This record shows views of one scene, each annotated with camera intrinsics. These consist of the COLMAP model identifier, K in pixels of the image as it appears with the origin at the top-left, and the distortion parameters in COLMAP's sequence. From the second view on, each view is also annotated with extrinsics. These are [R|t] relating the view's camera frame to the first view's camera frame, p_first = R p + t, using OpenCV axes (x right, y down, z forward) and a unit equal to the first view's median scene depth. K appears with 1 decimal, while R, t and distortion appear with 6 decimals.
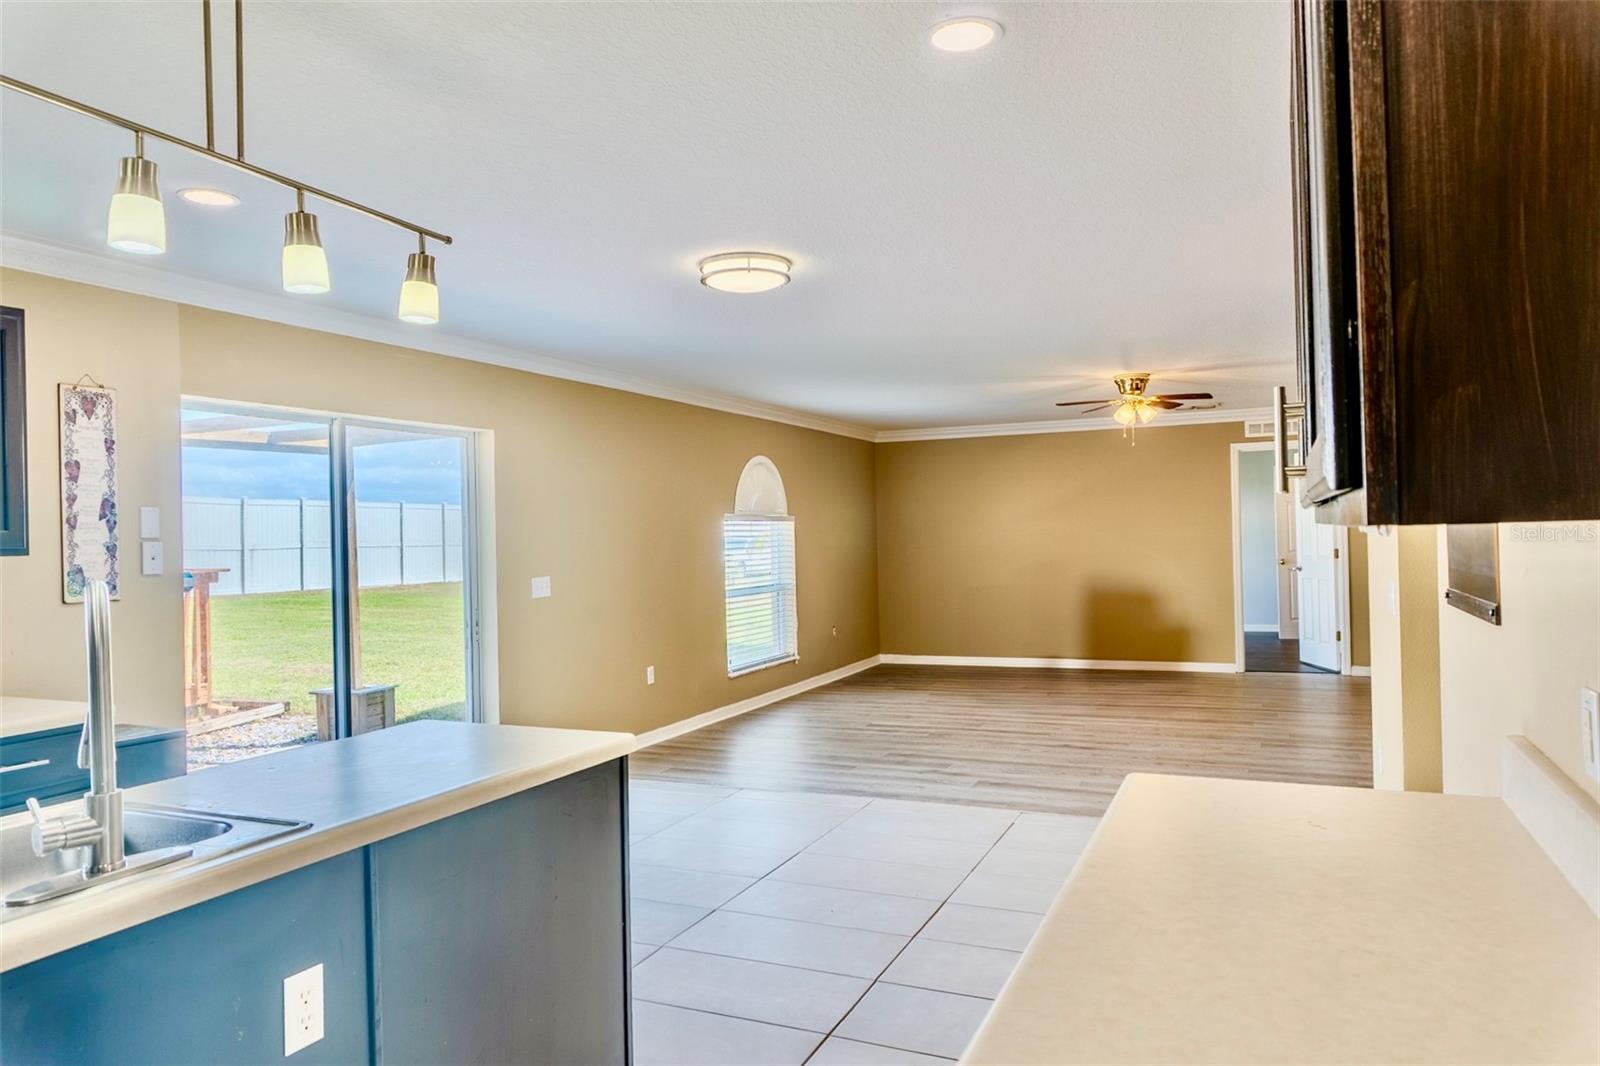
lens RADIAL K [[1072.6, 0, 800.0], [0, 1072.6, 533.0], [0, 0, 1]] dist [-0.004226, 0.000555]
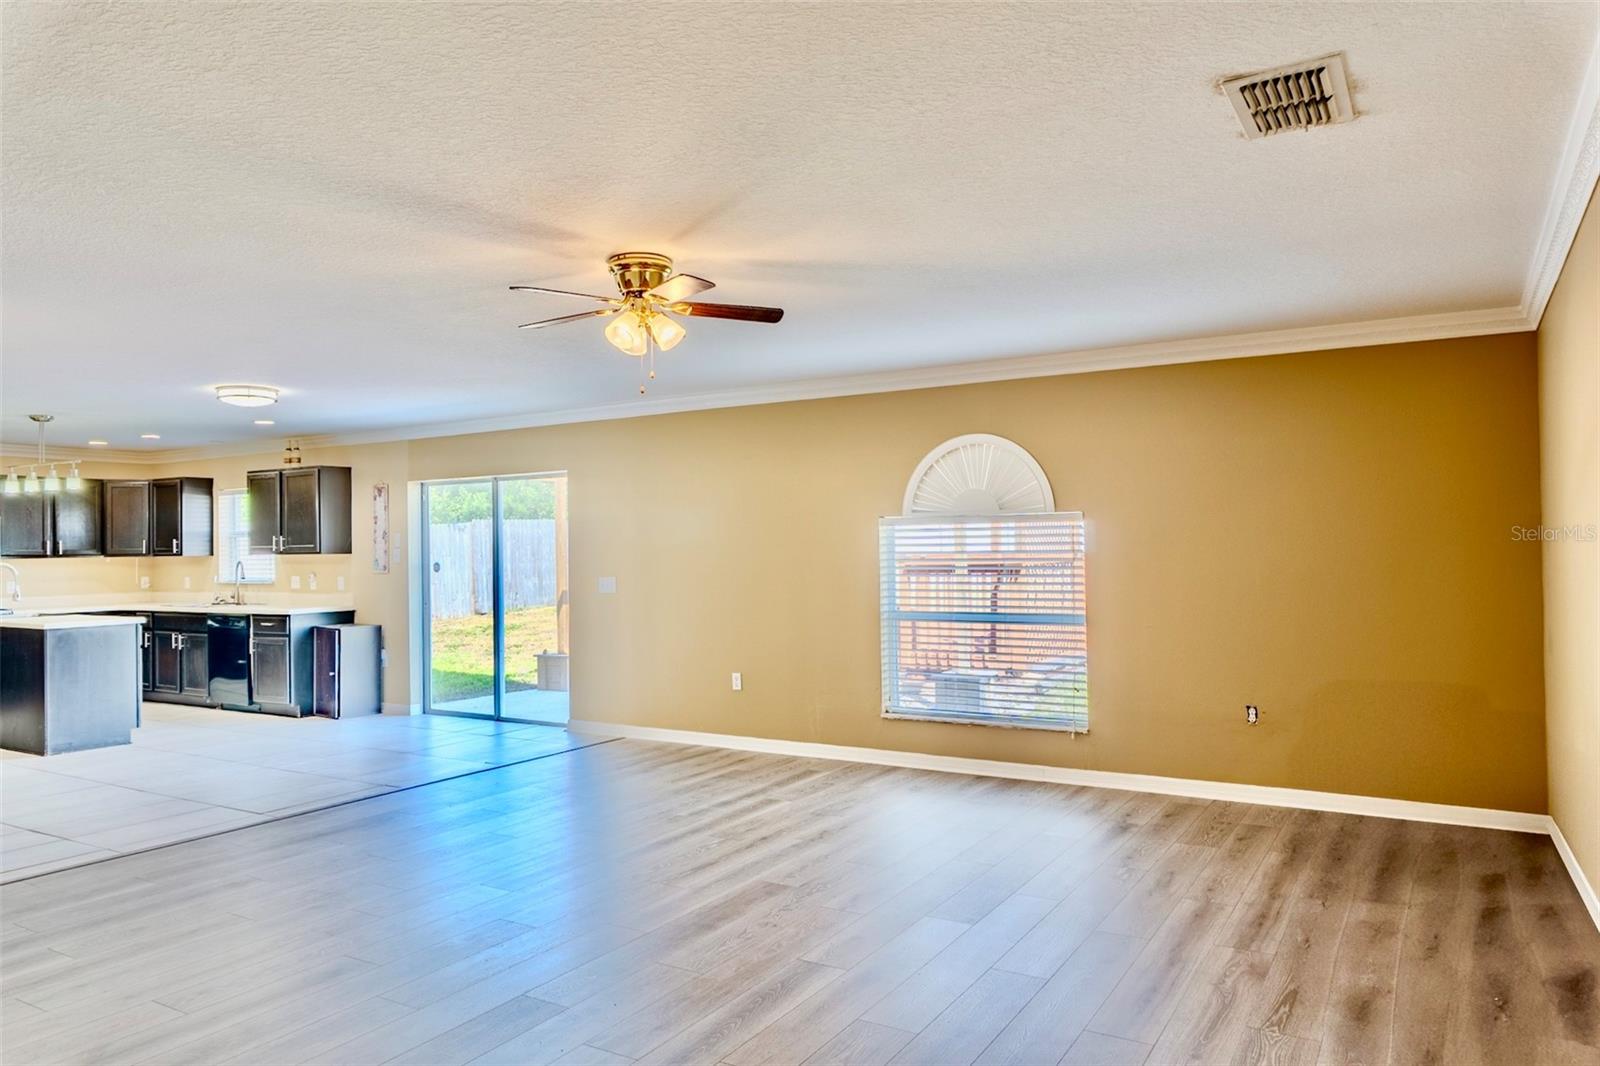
lens RADIAL K [[1072.6, 0, 800.0], [0, 1072.6, 533.0], [0, 0, 1]] dist [-0.004226, 0.000555]
pose [[-0.128070, 0.009292, -0.991722, 1.623863], [0.018042, 0.999812, 0.007038, -0.027232], [0.991601, -0.016991, -0.128214, 2.244751]]
